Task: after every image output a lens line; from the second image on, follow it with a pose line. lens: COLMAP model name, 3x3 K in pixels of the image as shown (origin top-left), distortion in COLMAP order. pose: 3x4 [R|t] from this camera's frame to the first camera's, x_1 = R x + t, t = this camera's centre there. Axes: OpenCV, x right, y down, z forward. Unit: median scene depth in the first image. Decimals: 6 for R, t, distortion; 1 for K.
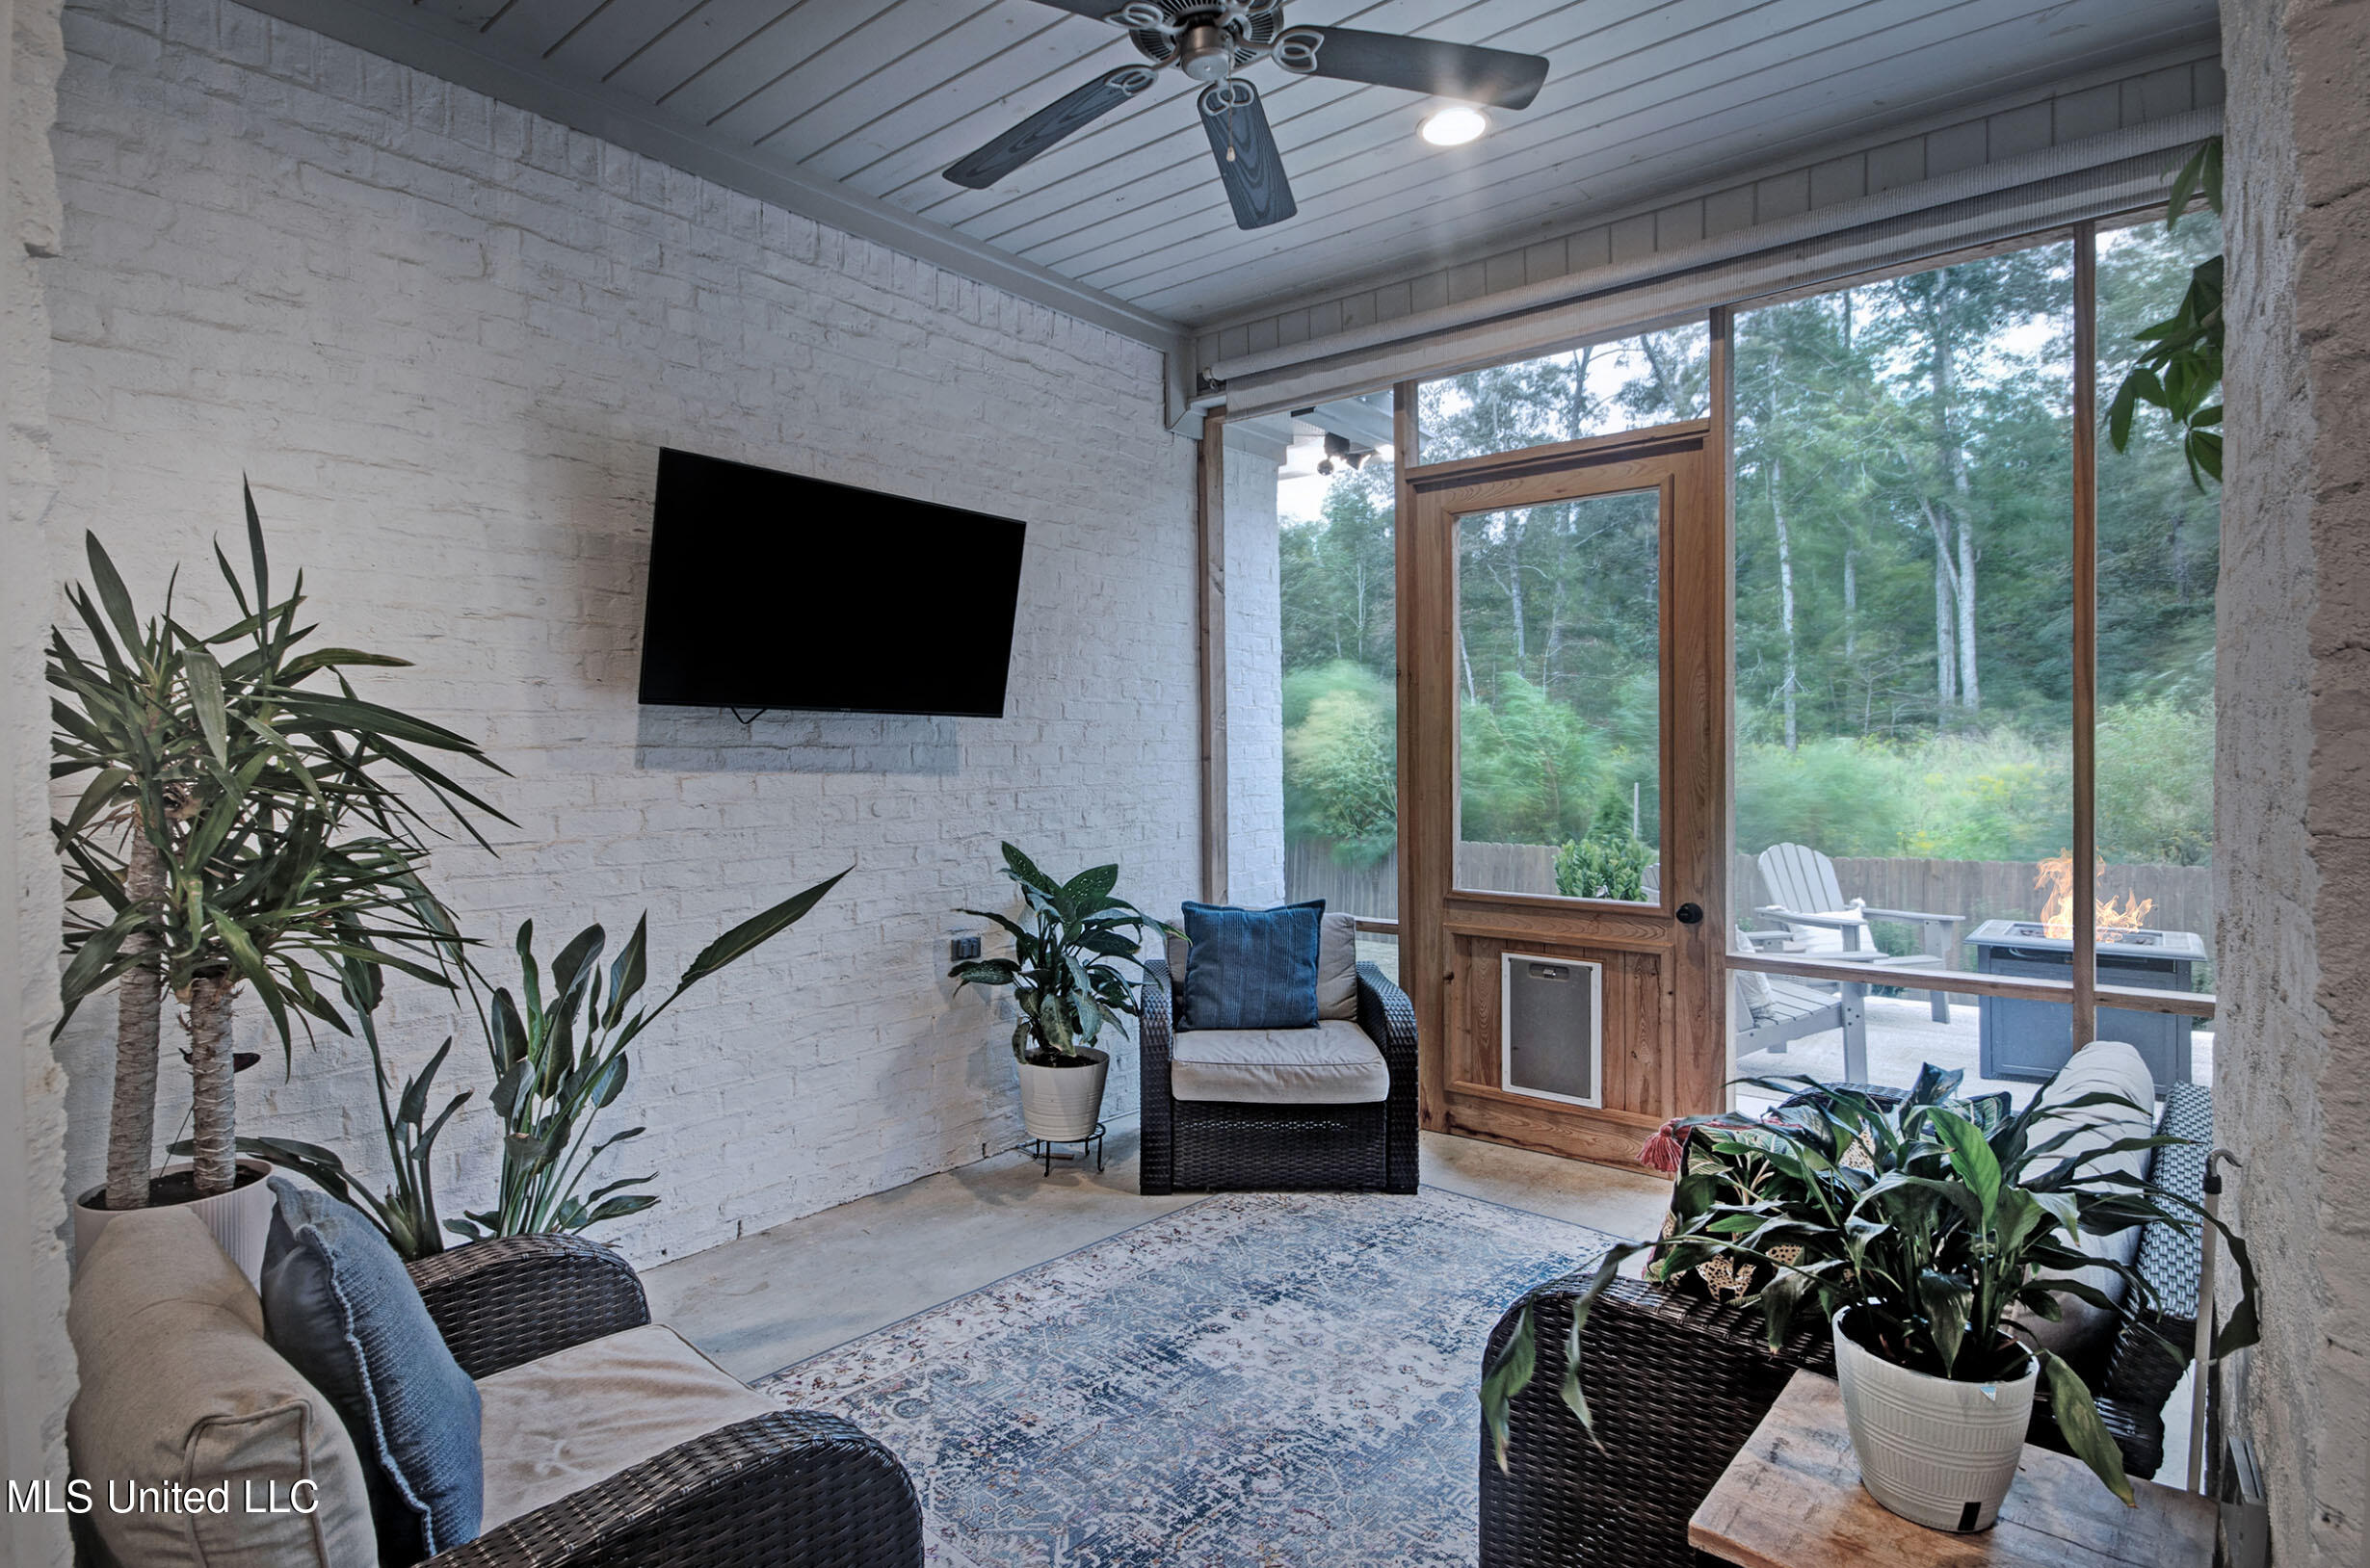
lens RADIAL K [[981.3, 0, 1185.0], [0, 981.3, 784.0], [0, 0, 1]] dist [-0.000111, 0.000154]
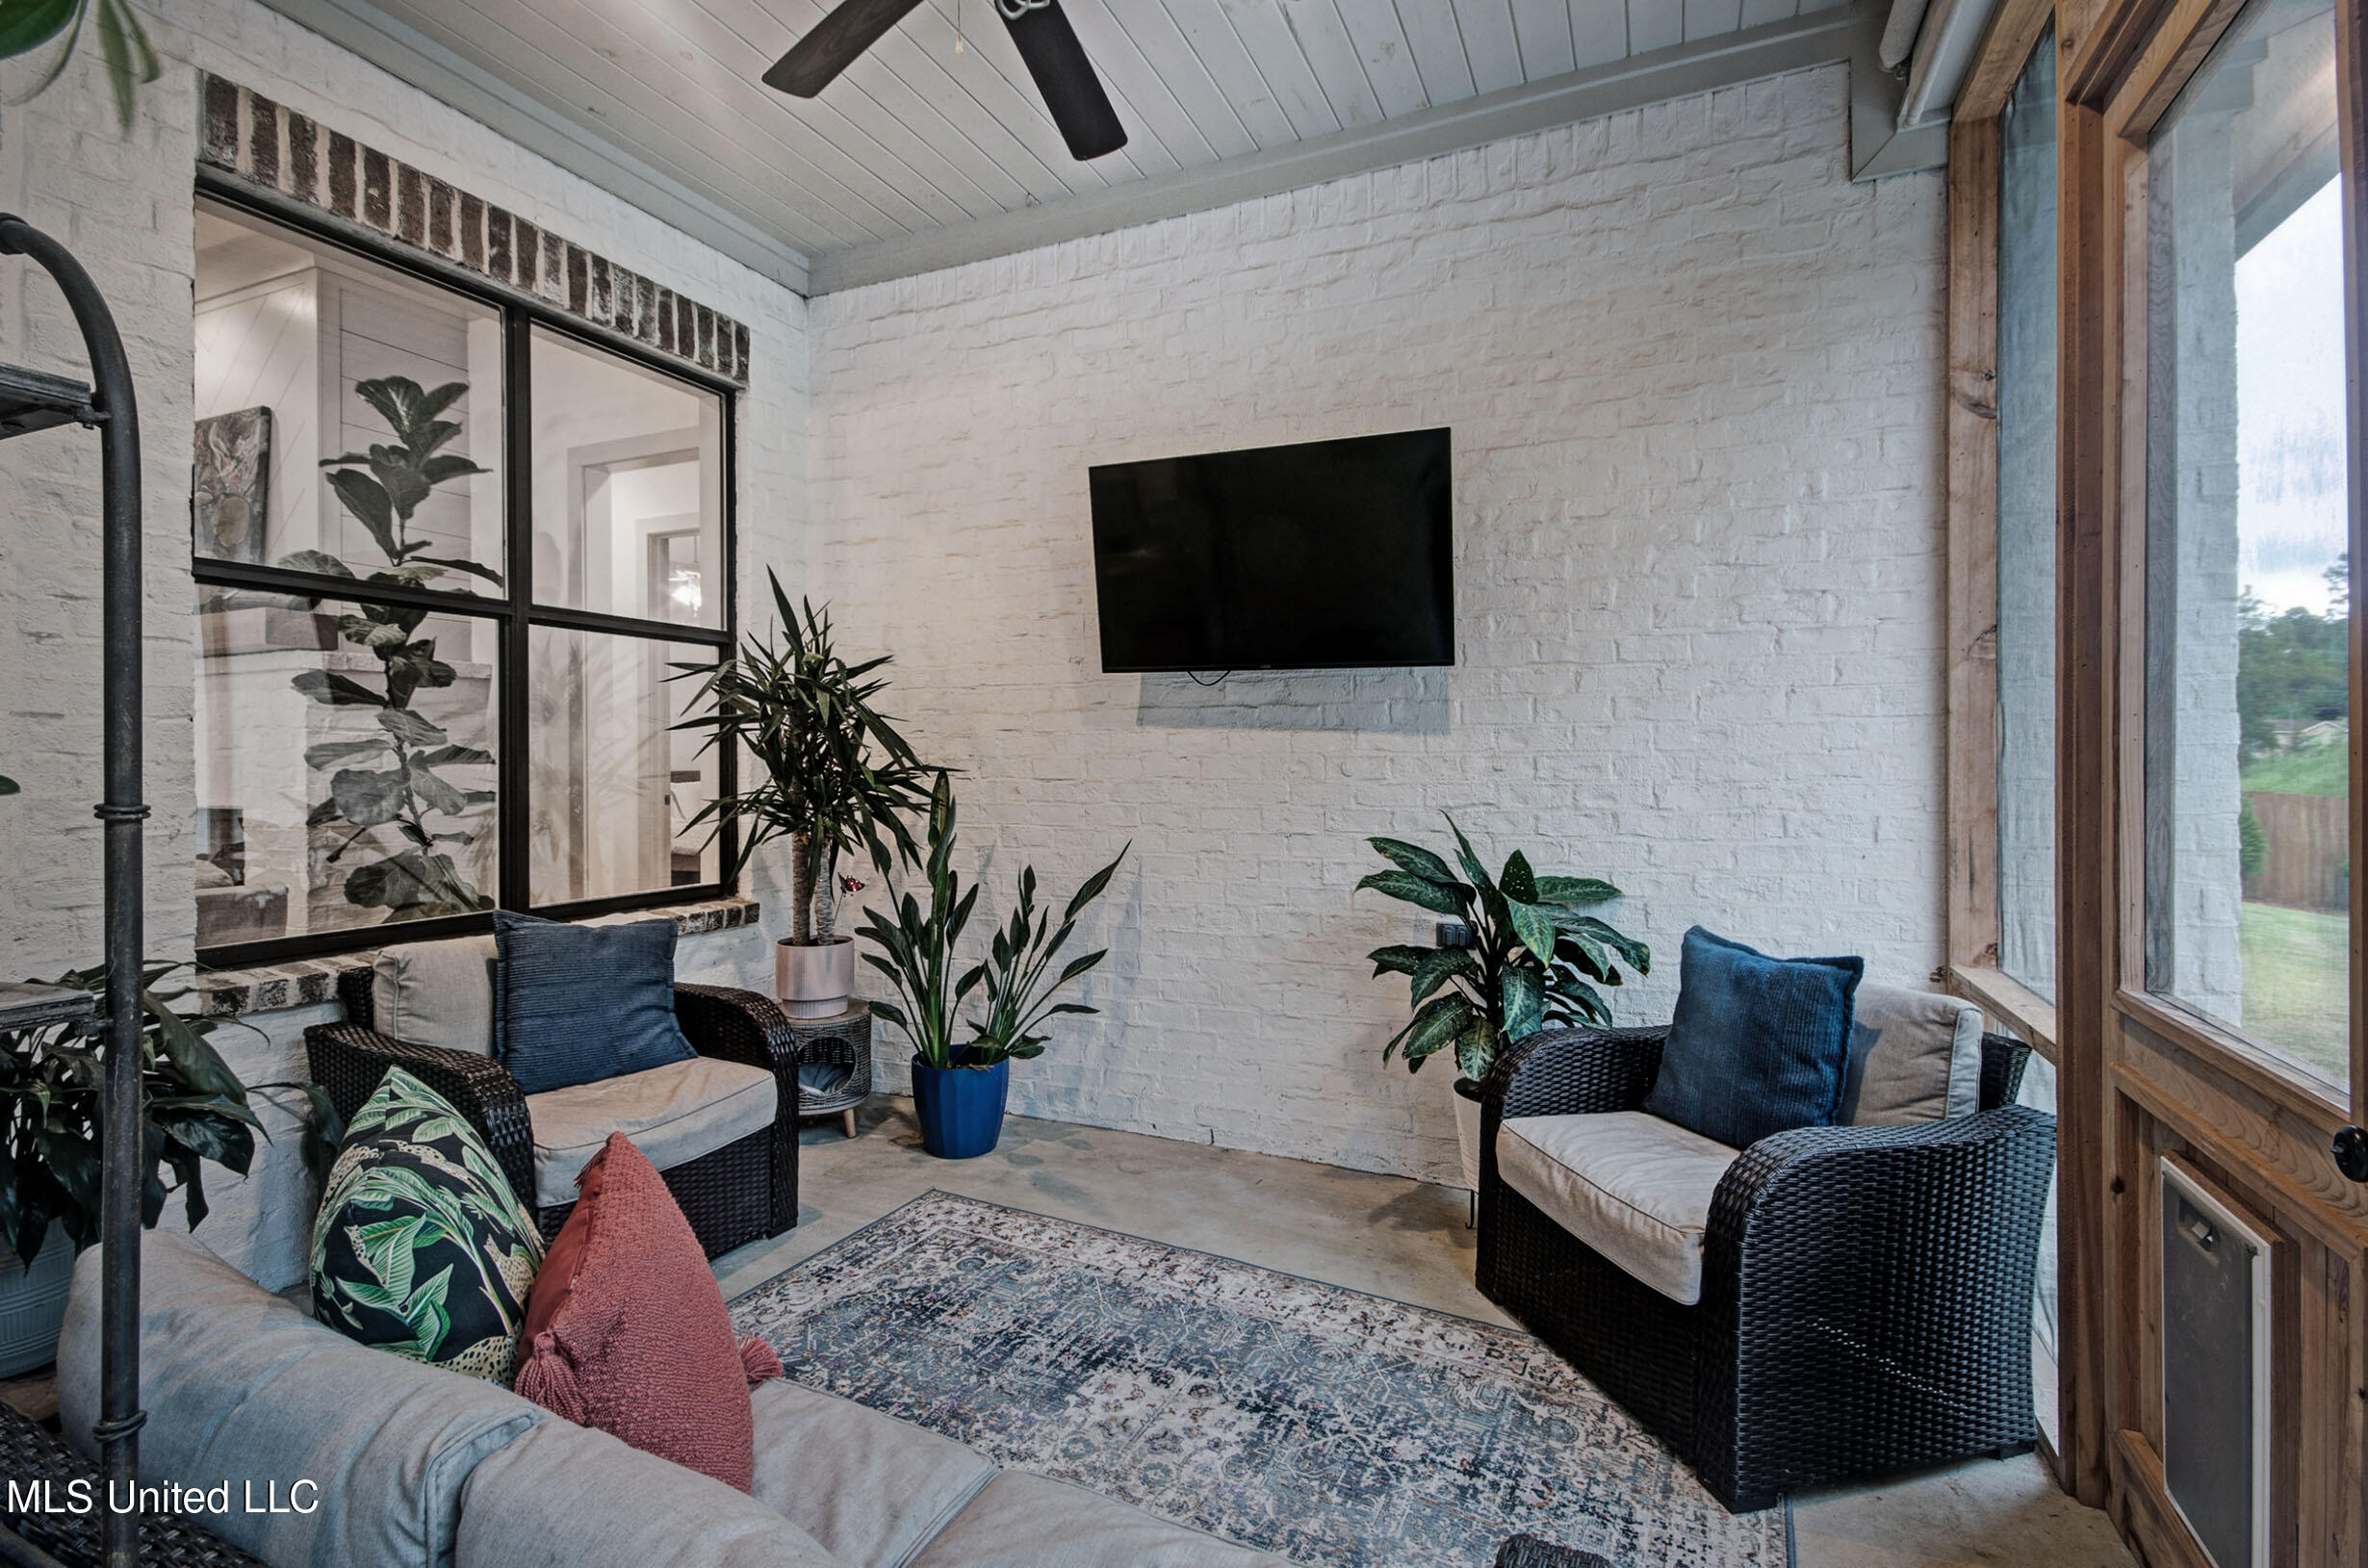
lens RADIAL K [[1070.9, 0, 1175.3], [0, 1070.9, 771.7], [0, 0, 1]] dist [0.006690, 0.001192]
pose [[0.372897, 0.027524, -0.927465, 0.643363], [-0.026389, 0.999470, 0.019050, 0.014173], [0.927497, 0.017371, 0.373426, 0.487382]]
